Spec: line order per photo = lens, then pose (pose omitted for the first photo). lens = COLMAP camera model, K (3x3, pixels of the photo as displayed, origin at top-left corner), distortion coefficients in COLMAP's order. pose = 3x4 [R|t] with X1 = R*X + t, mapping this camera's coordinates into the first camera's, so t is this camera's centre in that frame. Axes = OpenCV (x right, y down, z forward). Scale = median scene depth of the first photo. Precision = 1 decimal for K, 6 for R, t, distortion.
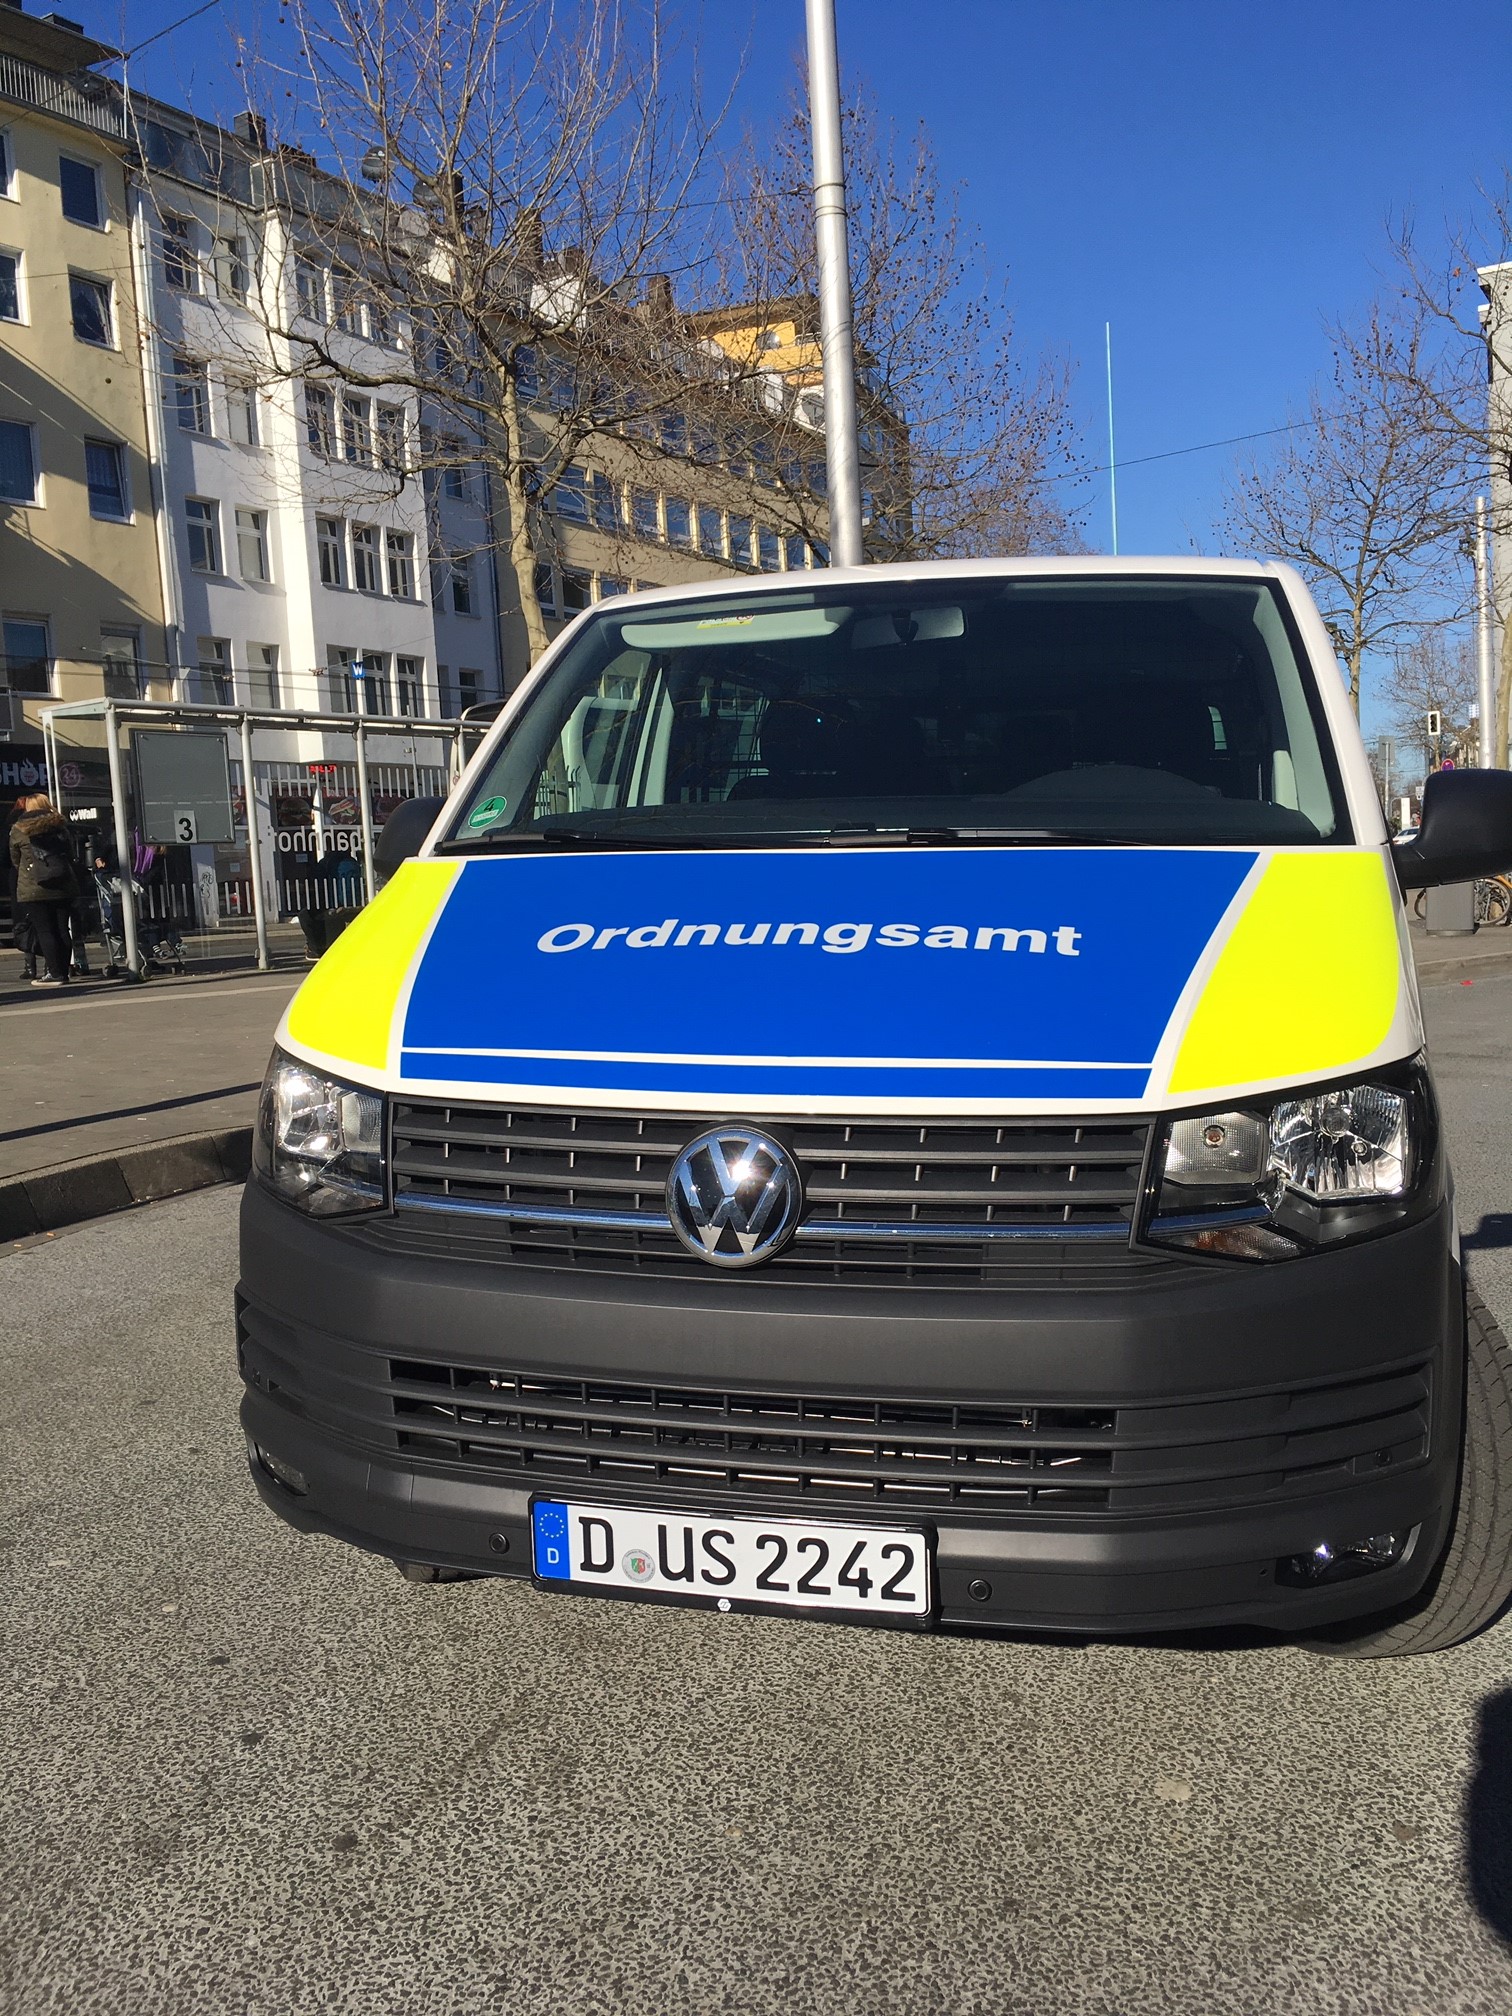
lens RADIAL K [[1710.9, 0, 756.0], [0, 1710.9, 1008.0], [0, 0, 1]] dist [0.097975, -0.149214]
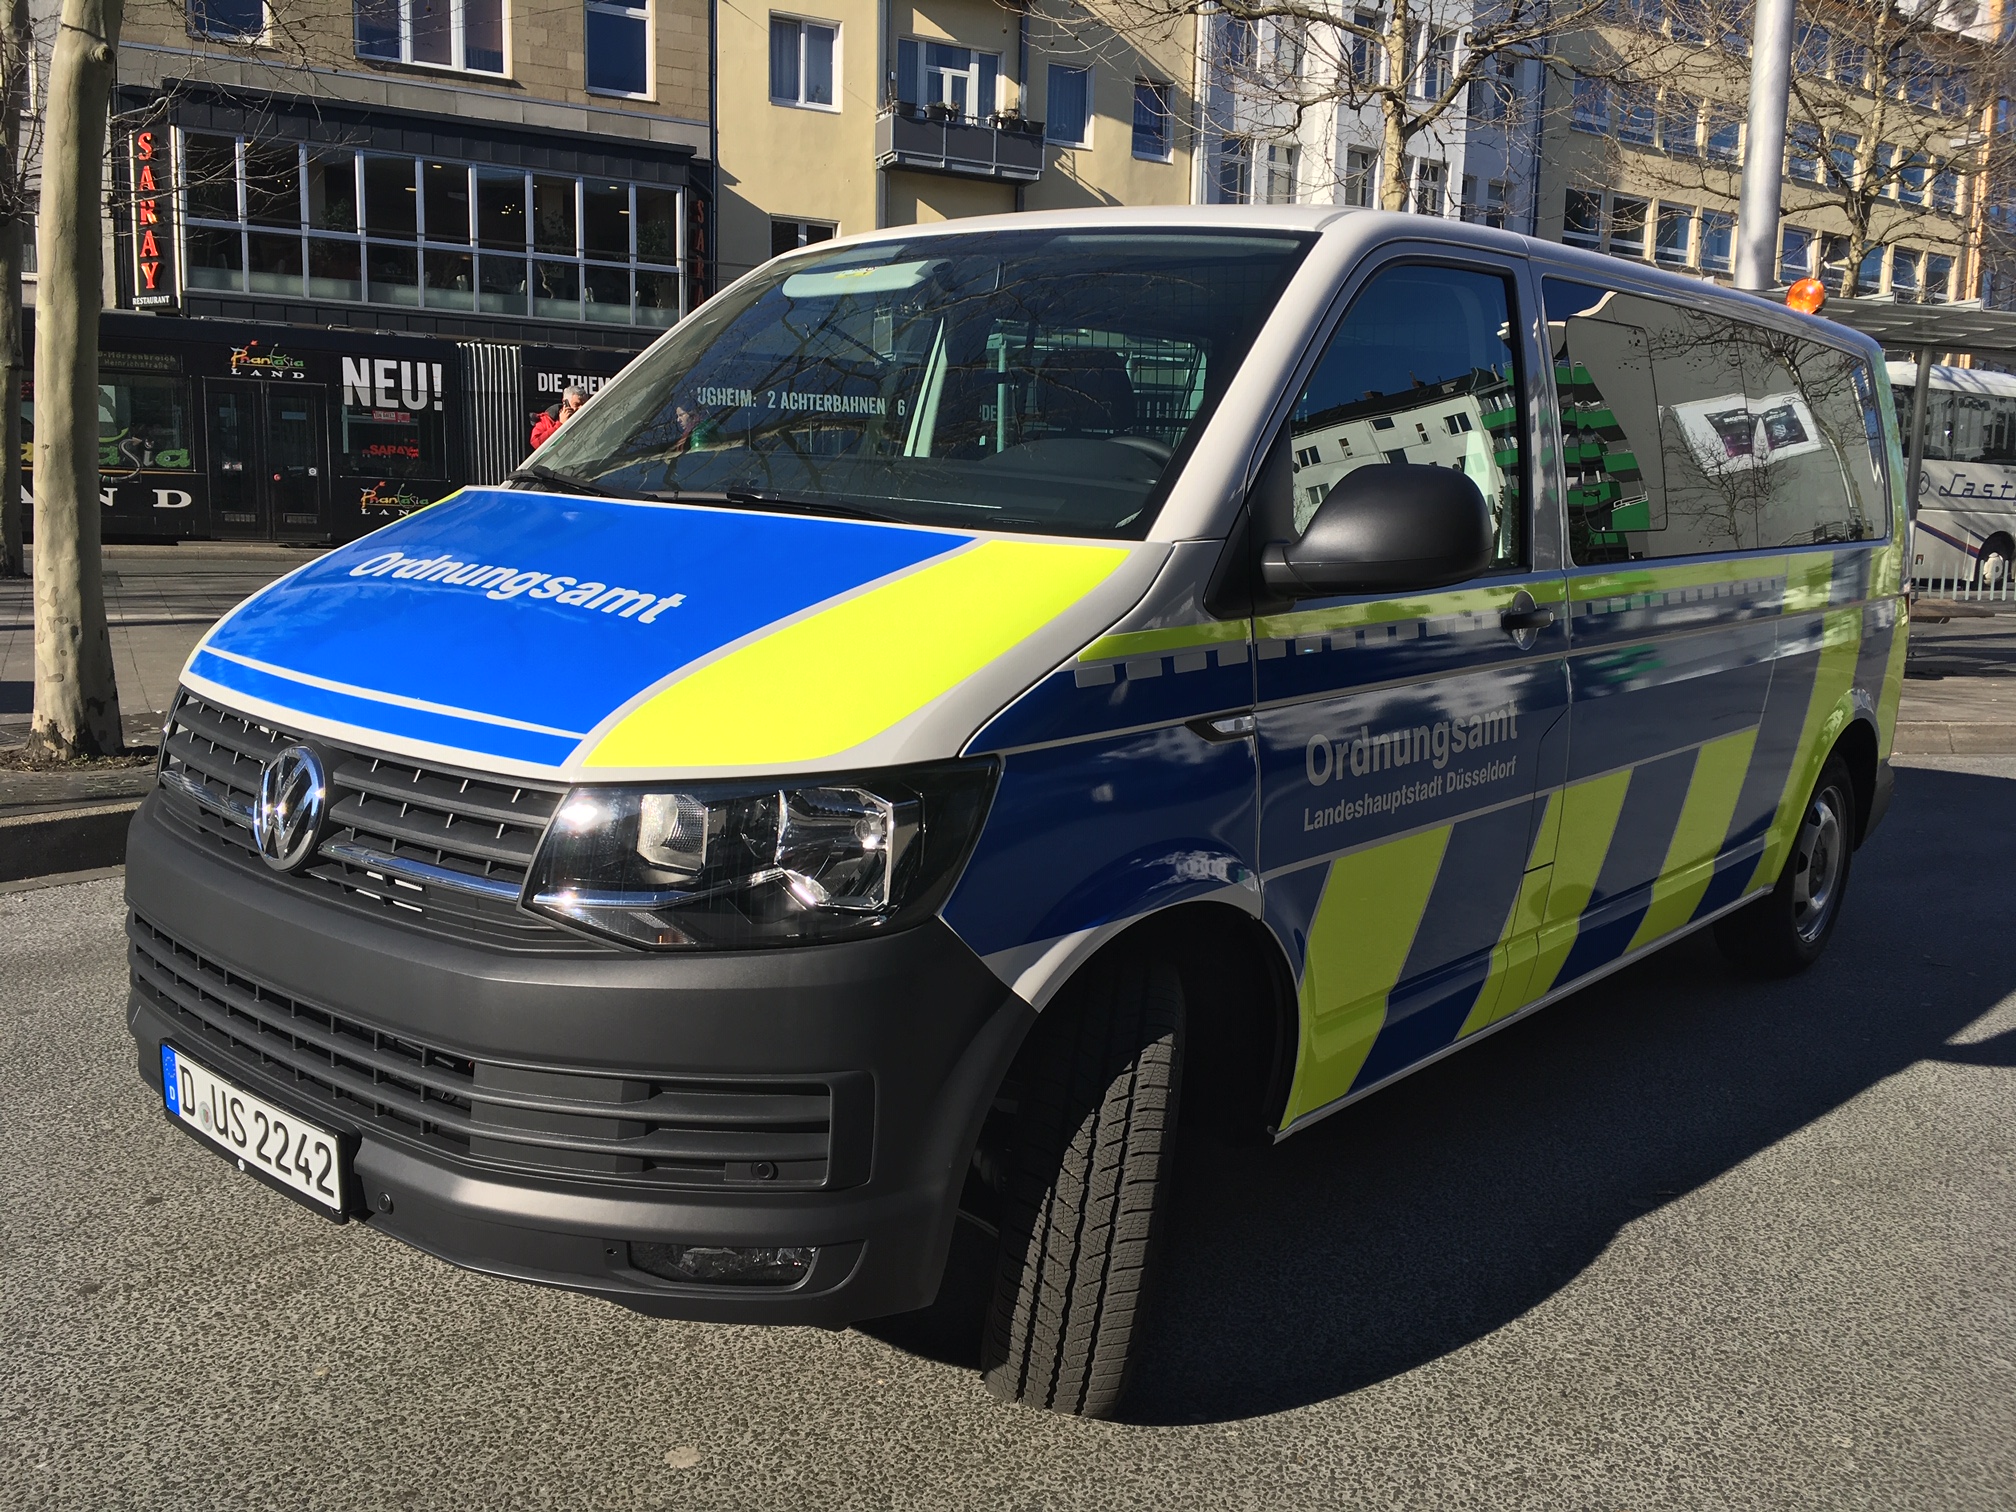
lens RADIAL K [[1710.9, 0, 1018.4], [0, 1710.9, 744.0], [0, 0, 1]] dist [0.097975, -0.149214]
pose [[0.896949, 0.127652, -0.423304, 0.861724], [-0.103952, 0.991462, 0.078721, -0.065604], [0.429739, -0.026605, 0.902561, 0.201667]]
